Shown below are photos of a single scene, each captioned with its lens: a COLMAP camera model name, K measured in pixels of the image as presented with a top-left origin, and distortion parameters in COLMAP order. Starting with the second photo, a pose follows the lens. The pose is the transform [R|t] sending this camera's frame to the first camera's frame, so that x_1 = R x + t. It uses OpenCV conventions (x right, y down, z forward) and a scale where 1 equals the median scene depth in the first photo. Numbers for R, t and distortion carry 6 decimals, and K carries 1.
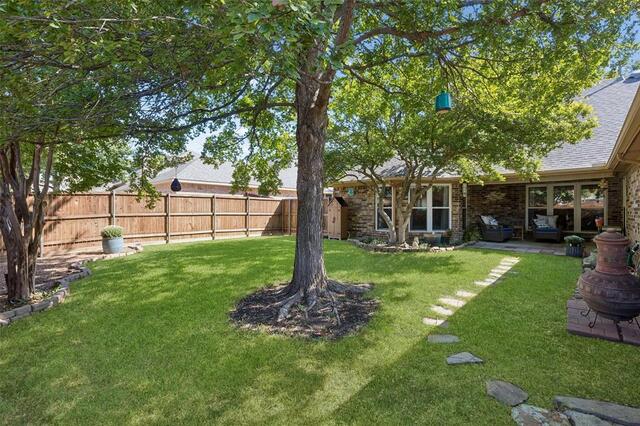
lens RADIAL K [[290.4, 0, 319.3], [0, 290.4, 210.7], [0, 0, 1]] dist [0.010434, -0.000304]
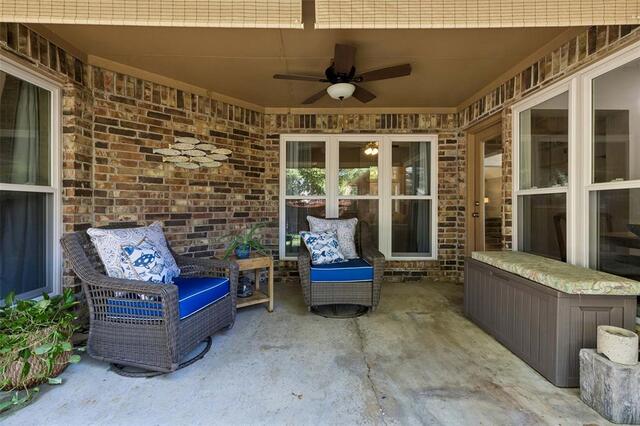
lens RADIAL K [[290.4, 0, 320.9], [0, 290.4, 211.0], [0, 0, 1]] dist [0.010434, -0.000304]
pose [[0.711172, -0.001424, 0.703017, 0.510807], [-0.003805, 0.999975, 0.005876, 0.003640], [-0.703008, -0.006854, 0.711149, 0.737243]]
